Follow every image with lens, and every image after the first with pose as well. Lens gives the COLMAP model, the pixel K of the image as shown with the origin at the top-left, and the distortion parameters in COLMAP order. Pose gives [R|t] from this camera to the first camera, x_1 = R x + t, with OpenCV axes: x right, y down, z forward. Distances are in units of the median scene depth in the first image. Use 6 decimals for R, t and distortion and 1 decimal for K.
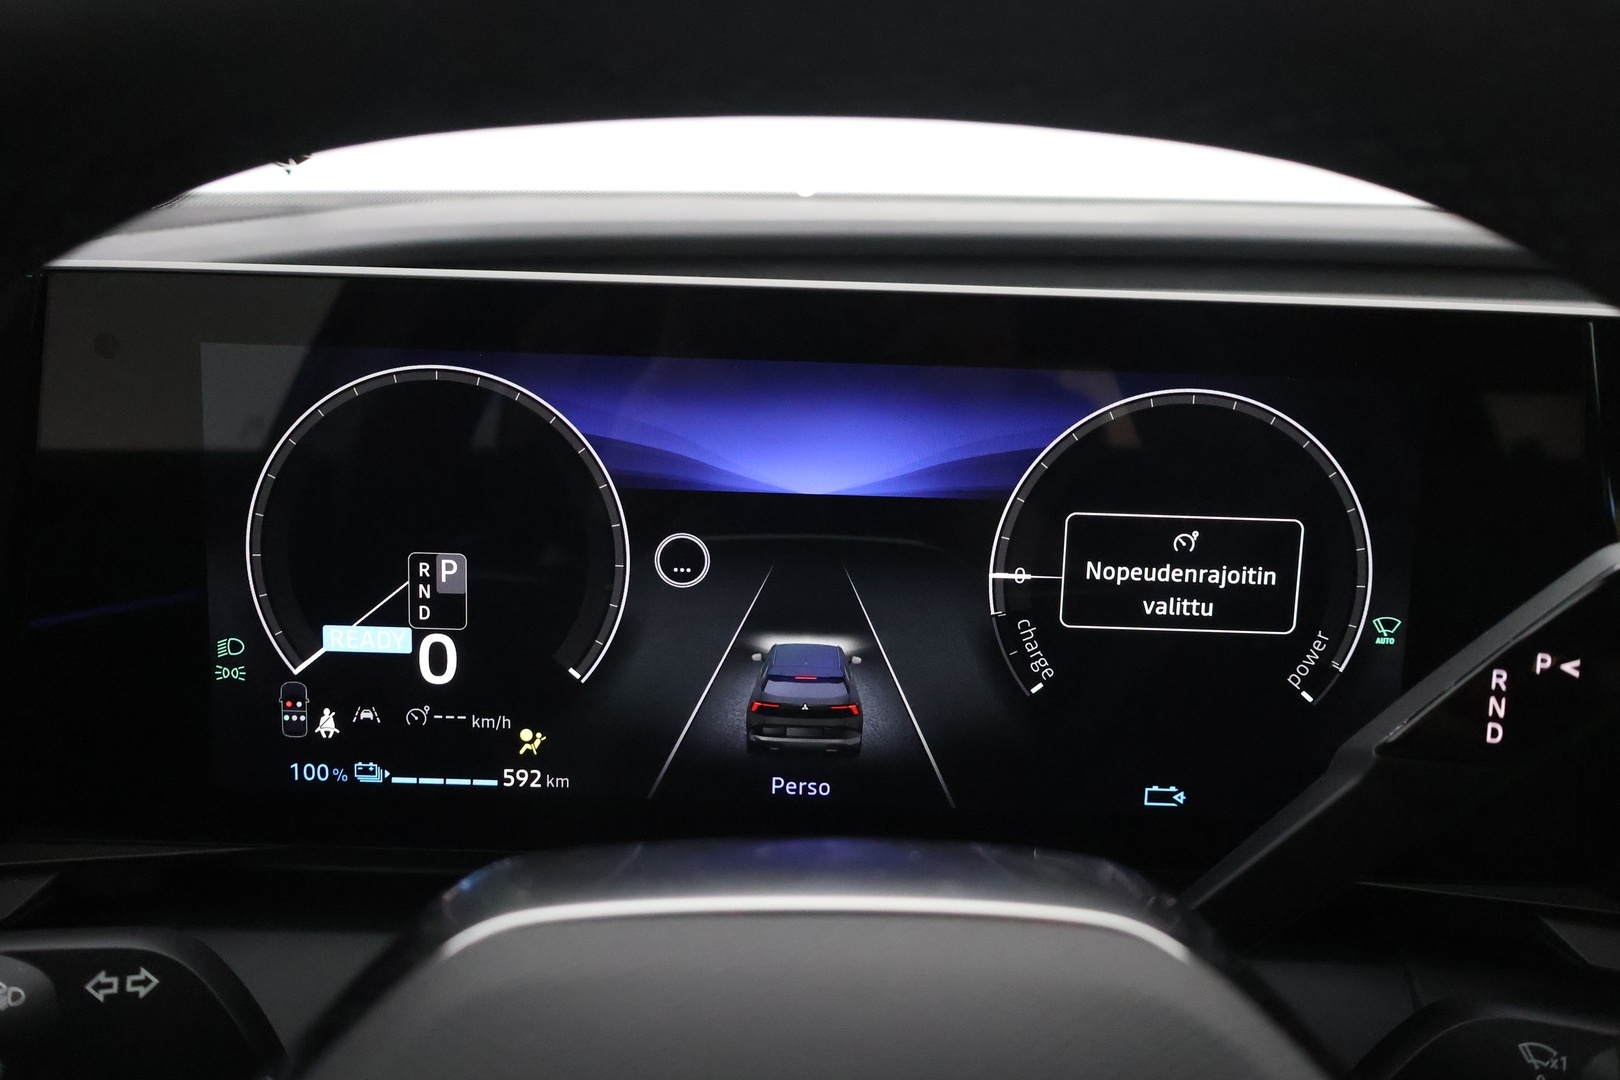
lens RADIAL K [[1332.0, 0, 807.9], [0, 1332.0, 537.4], [0, 0, 1]] dist [-0.001176, -0.002228]
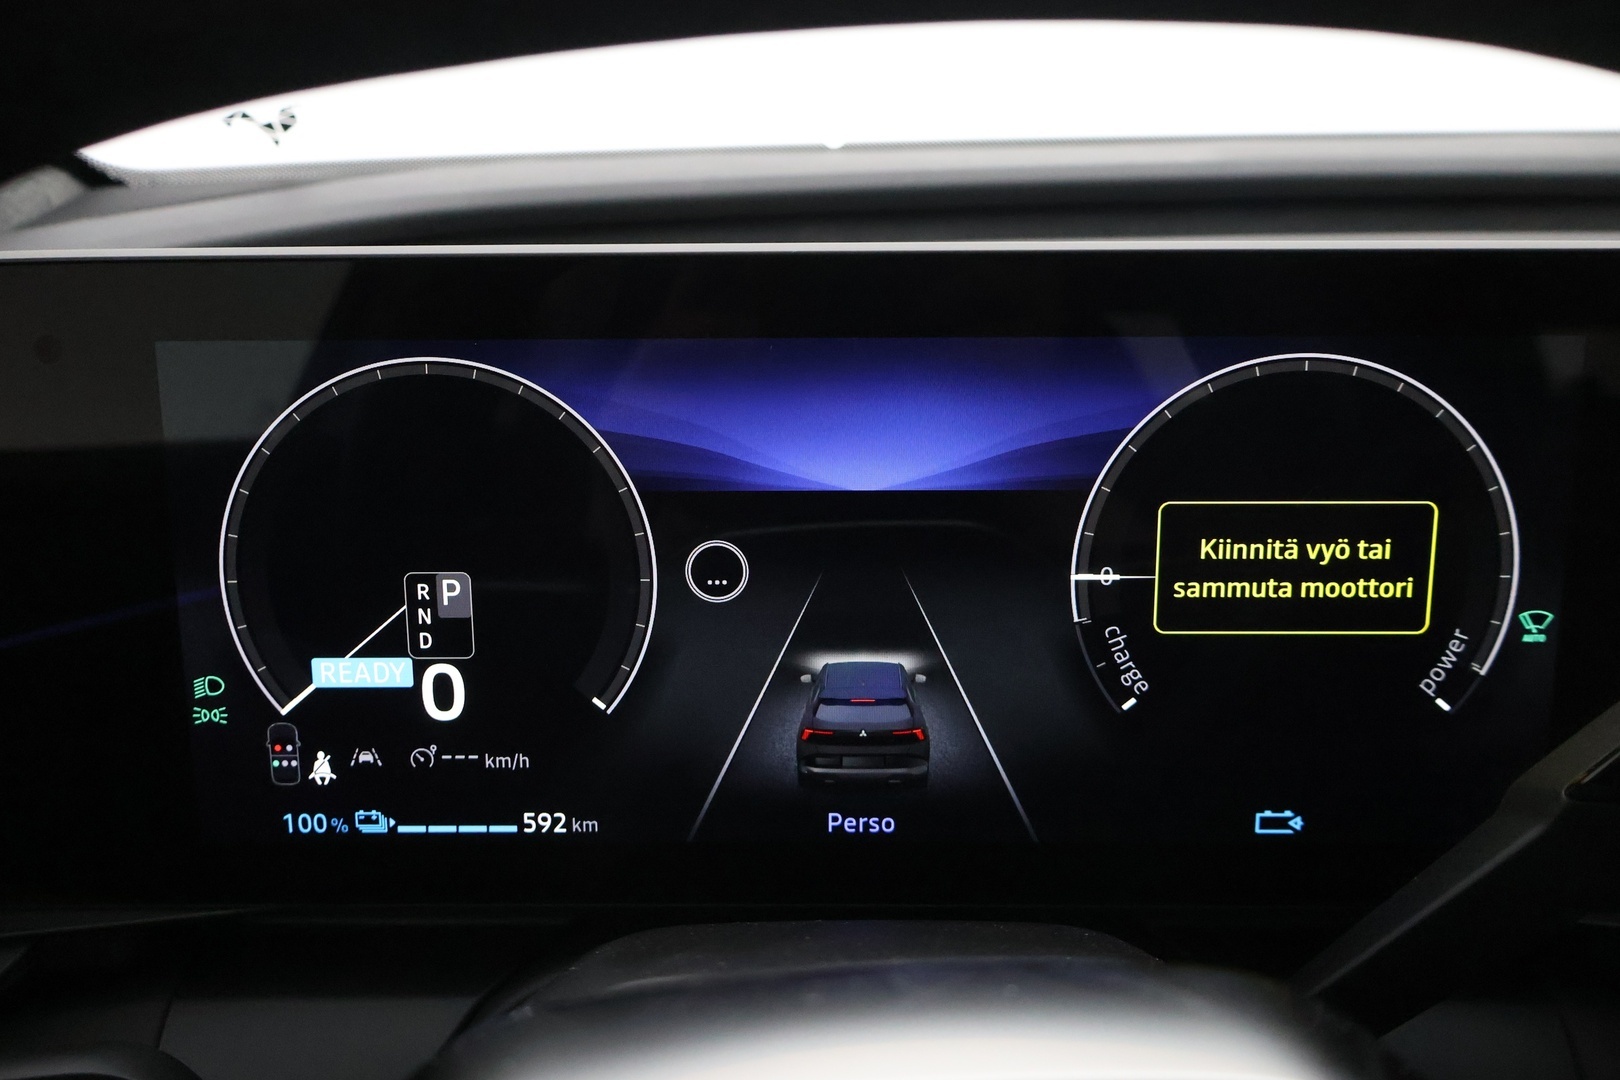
lens RADIAL K [[1332.0, 0, 815.2], [0, 1332.0, 539.1], [0, 0, 1]] dist [-0.001176, -0.002228]
pose [[0.999253, -0.033418, -0.019405, -0.012415], [0.034038, 0.998889, 0.032590, -0.029898], [0.018295, -0.033226, 0.999280, 0.130655]]
